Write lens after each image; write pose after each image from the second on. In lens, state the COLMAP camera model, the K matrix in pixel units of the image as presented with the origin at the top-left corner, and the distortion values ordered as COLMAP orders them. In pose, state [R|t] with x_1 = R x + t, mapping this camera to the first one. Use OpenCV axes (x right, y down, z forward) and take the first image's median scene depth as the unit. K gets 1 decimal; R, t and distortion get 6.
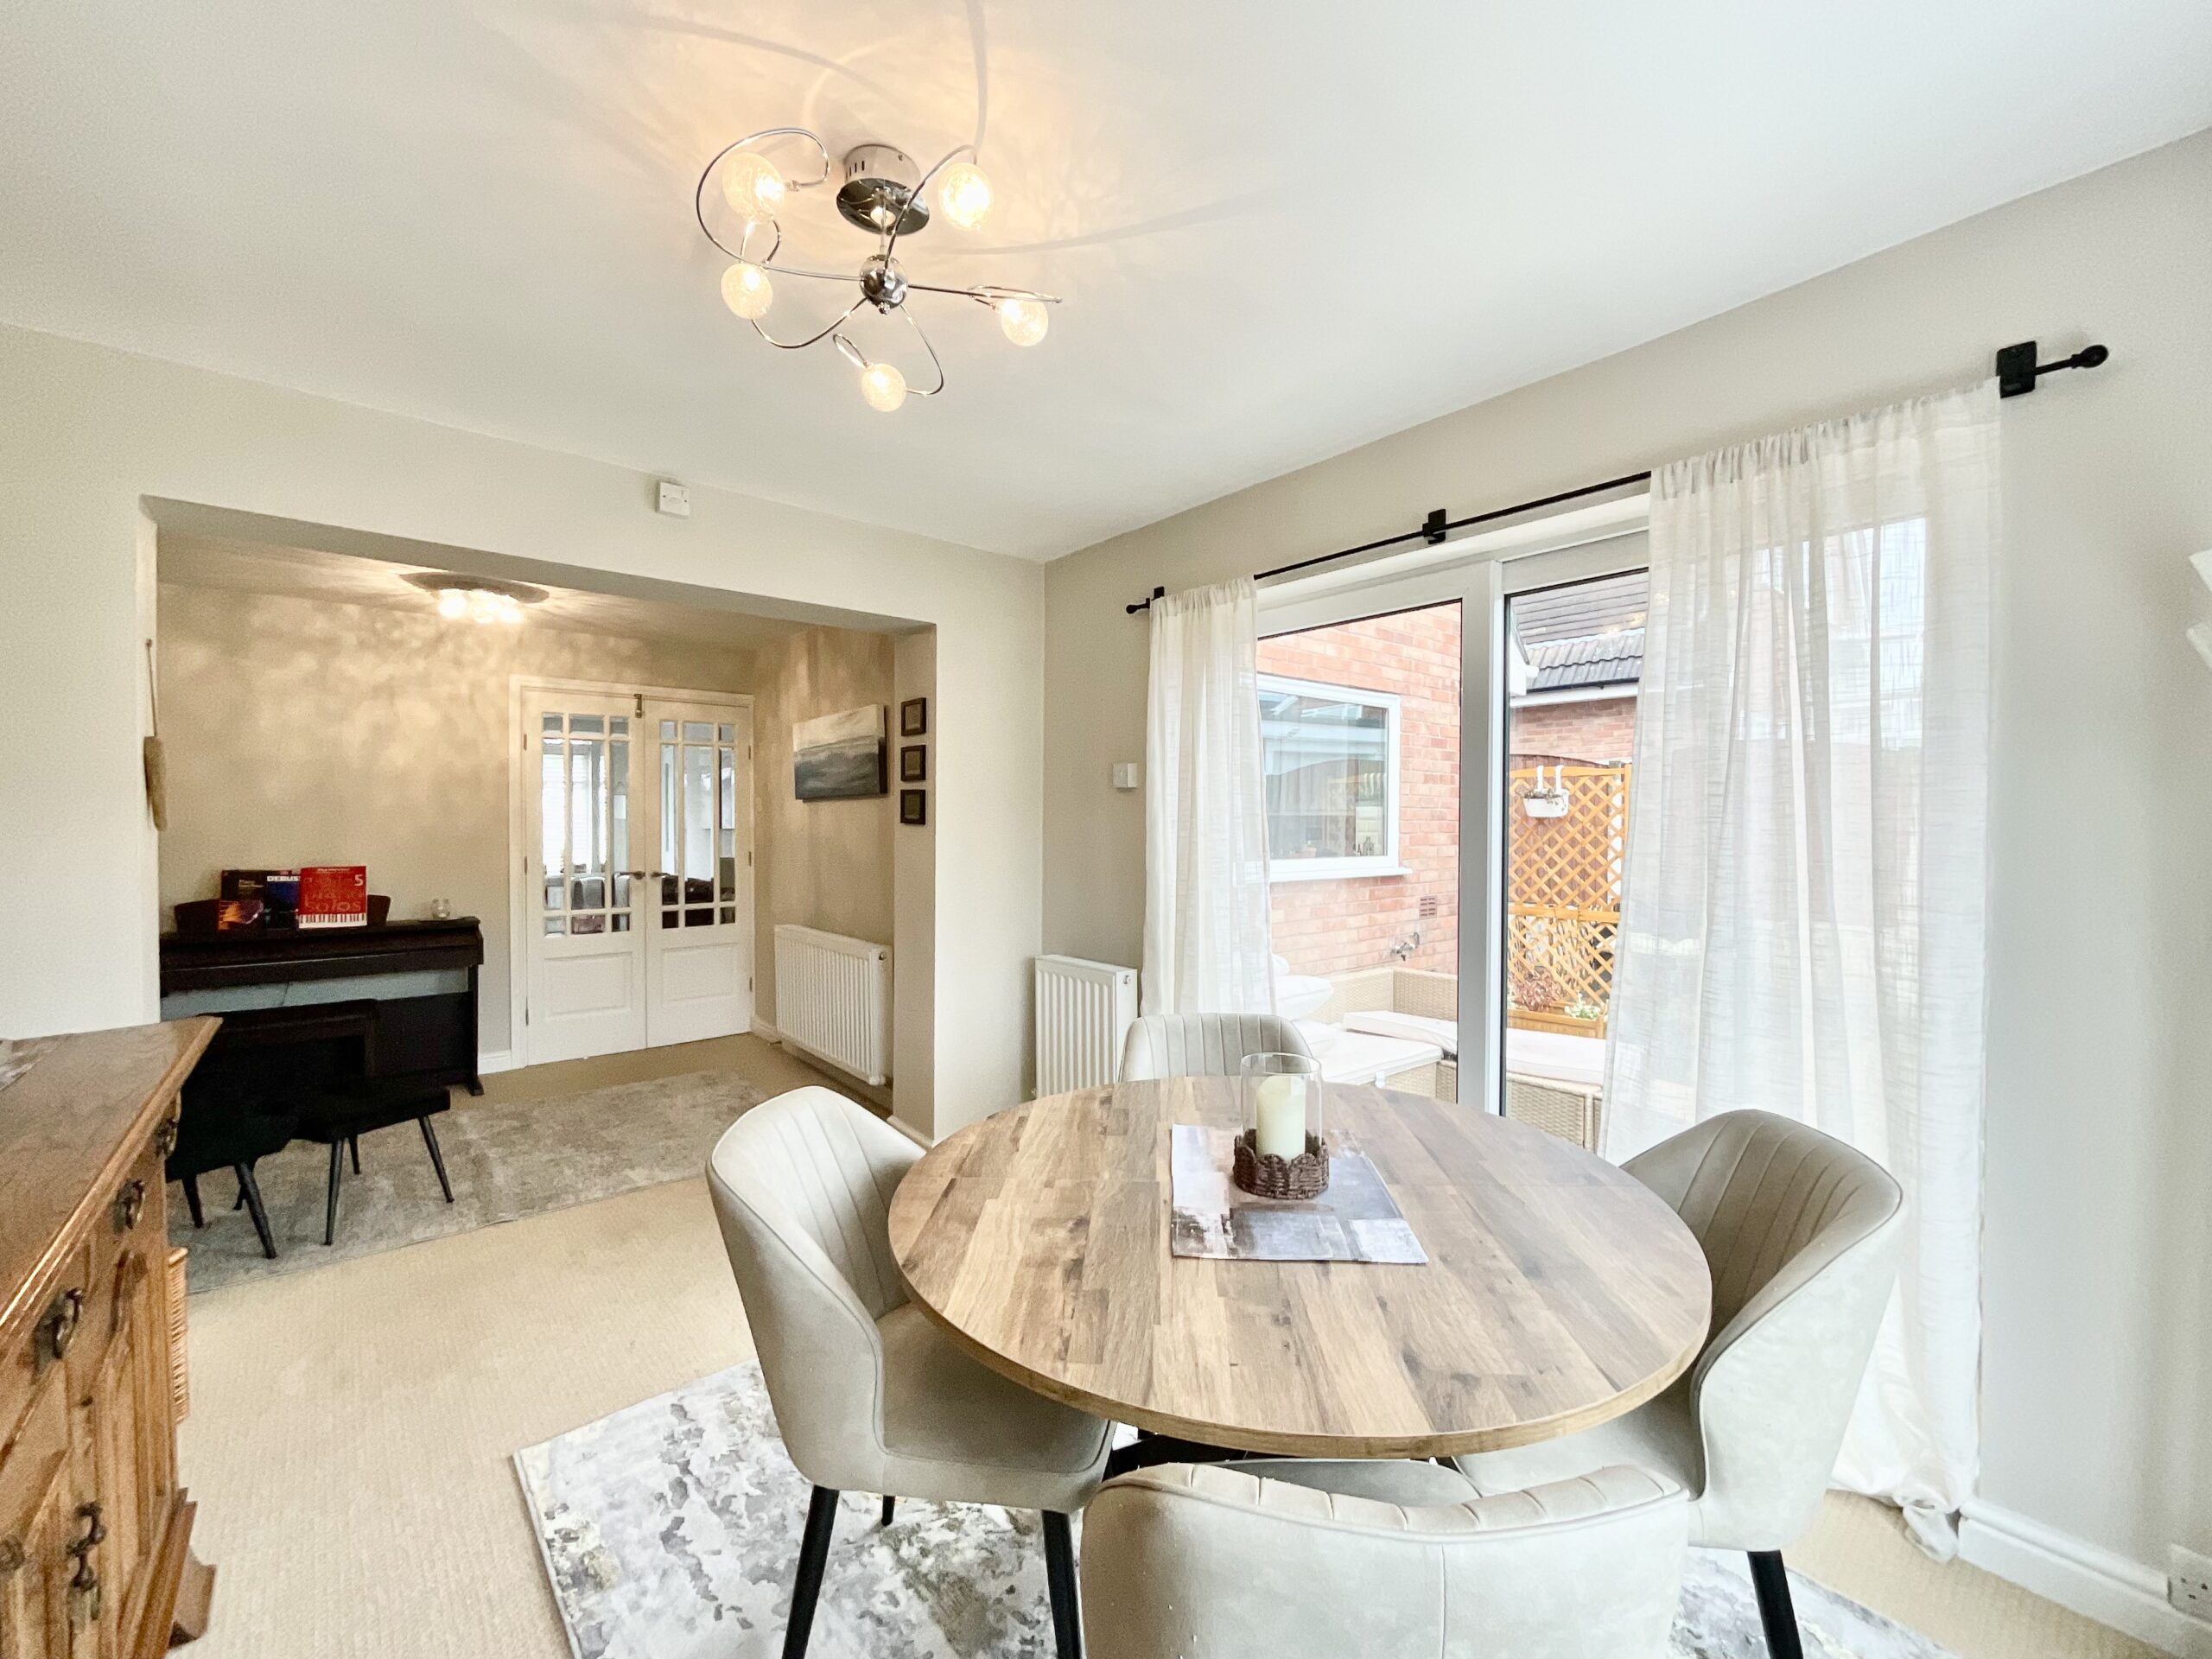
lens RADIAL K [[898.9, 0, 1106.0], [0, 898.9, 829.5], [0, 0, 1]] dist [-0.000172, 0.000263]
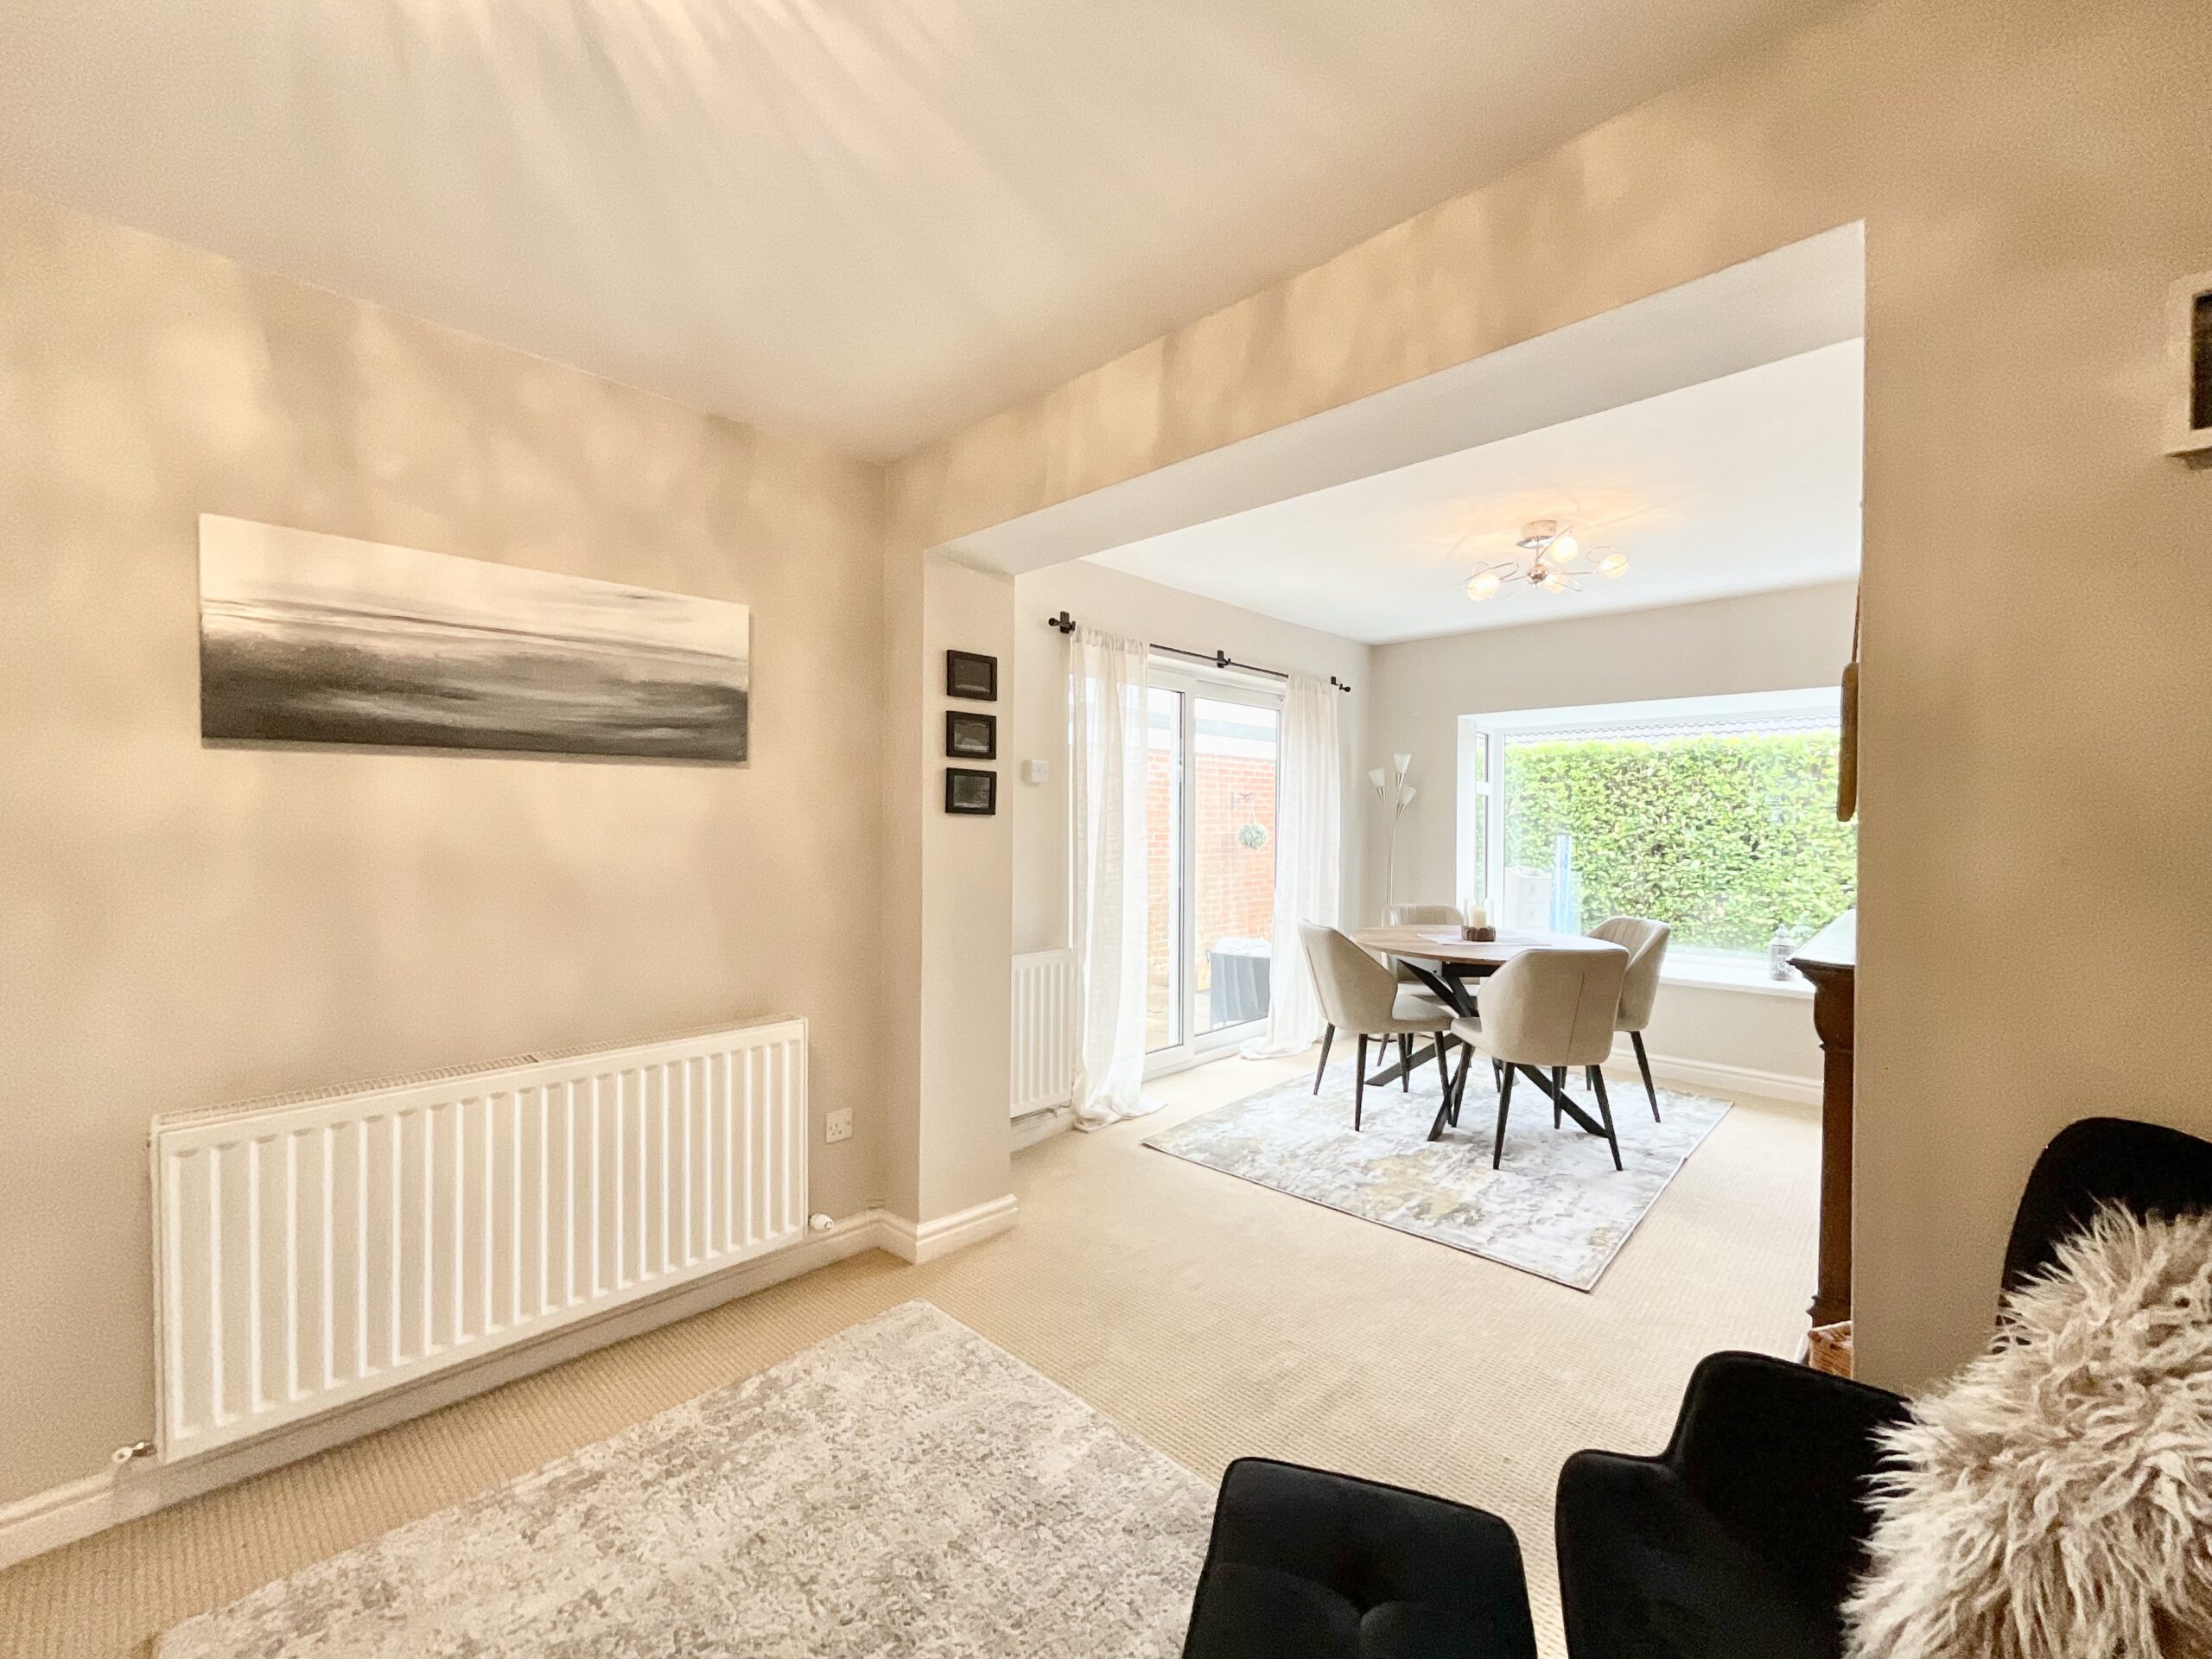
lens RADIAL K [[898.0, 0, 1098.8], [0, 898.0, 826.9], [0, 0, 1]] dist [-0.013903, -0.000098]
pose [[-0.099329, -0.006738, 0.995032, -0.816134], [0.004039, 0.999966, 0.007174, -0.000579], [-0.995046, 0.004732, -0.099298, 0.798480]]
